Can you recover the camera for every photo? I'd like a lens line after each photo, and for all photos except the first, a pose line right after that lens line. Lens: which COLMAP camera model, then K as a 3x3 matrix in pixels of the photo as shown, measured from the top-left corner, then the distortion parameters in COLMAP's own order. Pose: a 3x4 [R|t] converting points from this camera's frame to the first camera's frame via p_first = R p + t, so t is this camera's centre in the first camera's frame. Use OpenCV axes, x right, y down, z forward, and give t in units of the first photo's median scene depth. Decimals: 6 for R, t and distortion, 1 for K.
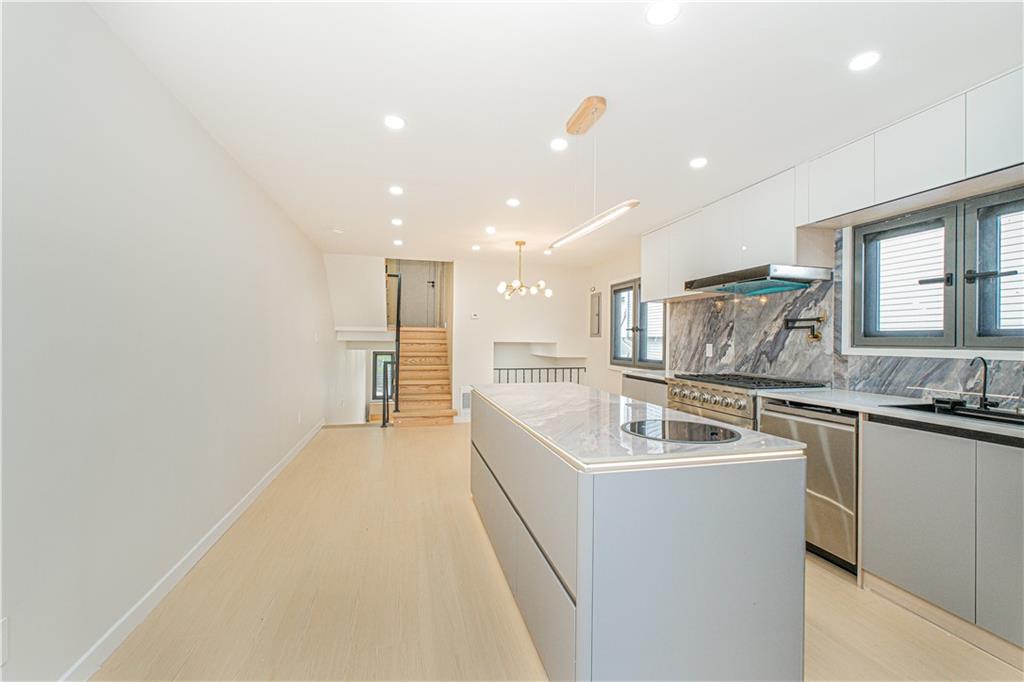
lens RADIAL K [[427.1, 0, 515.1], [0, 427.1, 339.6], [0, 0, 1]] dist [0.000954, -0.001615]
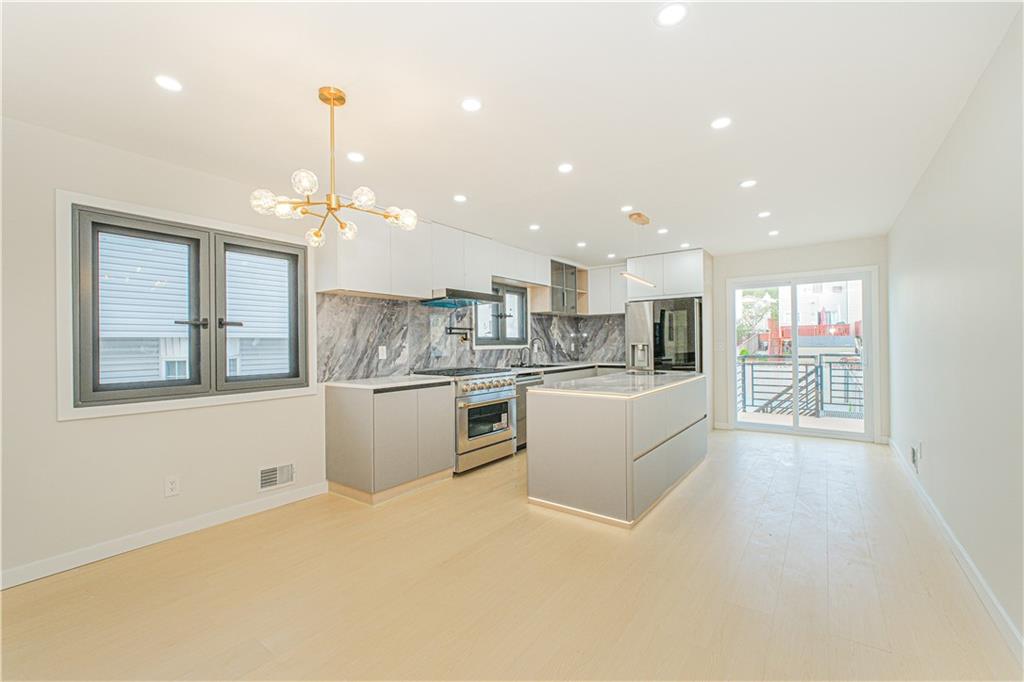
lens RADIAL K [[427.1, 0, 507.5], [0, 427.1, 340.7], [0, 0, 1]] dist [0.000954, -0.001615]
pose [[-0.621483, 0.014551, 0.783293, -0.484615], [0.014282, 0.999872, -0.007243, 0.008868], [-0.783298, 0.006686, -0.621611, 1.370836]]
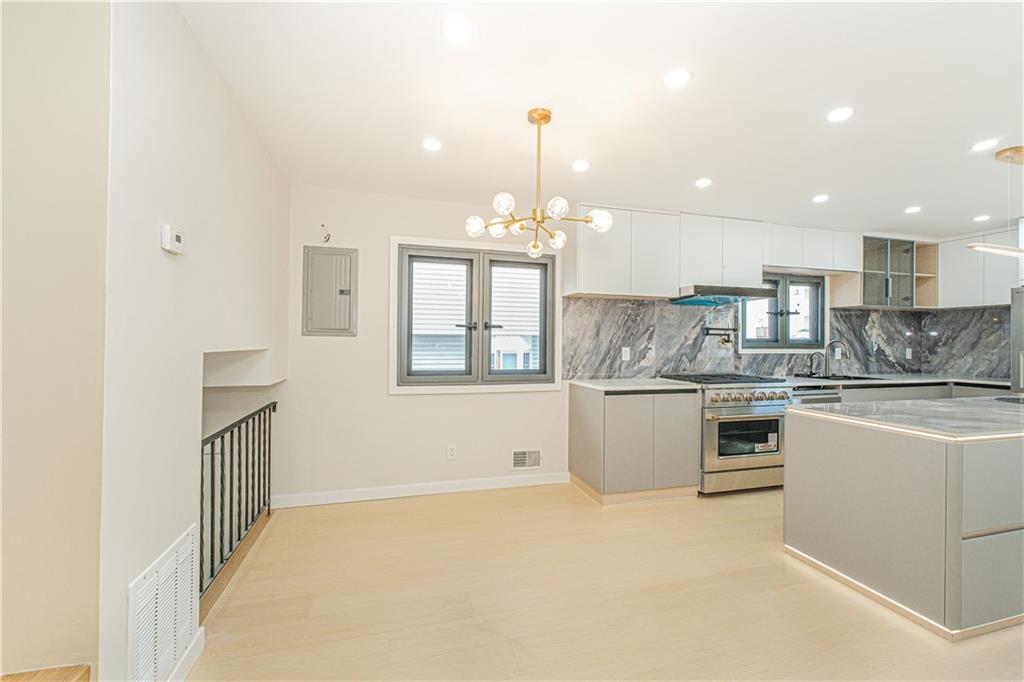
lens RADIAL K [[427.1, 0, 509.2], [0, 427.1, 339.1], [0, 0, 1]] dist [0.000954, -0.001615]
pose [[-0.022874, 0.006529, 0.999717, -0.501299], [-0.006456, 0.999957, -0.006678, -0.000224], [-0.999718, -0.006607, -0.022831, 1.274960]]
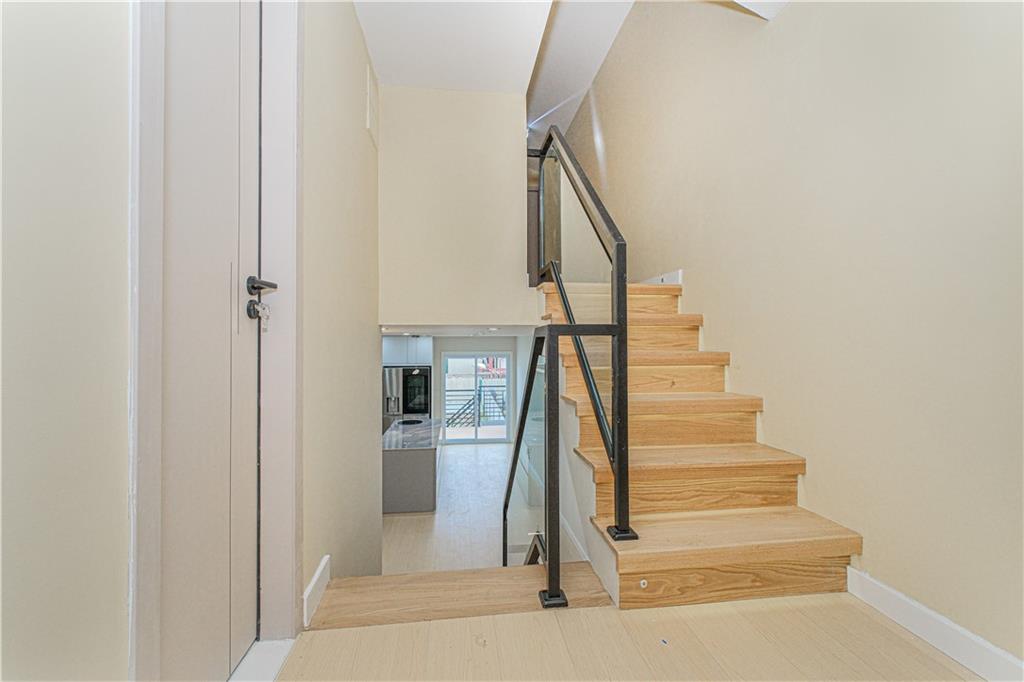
lens RADIAL K [[427.1, 0, 517.0], [0, 427.1, 341.2], [0, 0, 1]] dist [0.000954, -0.001615]
pose [[-0.992446, 0.006142, 0.122532, -0.535993], [0.005630, 0.999974, -0.004523, -0.616589], [-0.122557, -0.003799, -0.992454, 3.274568]]
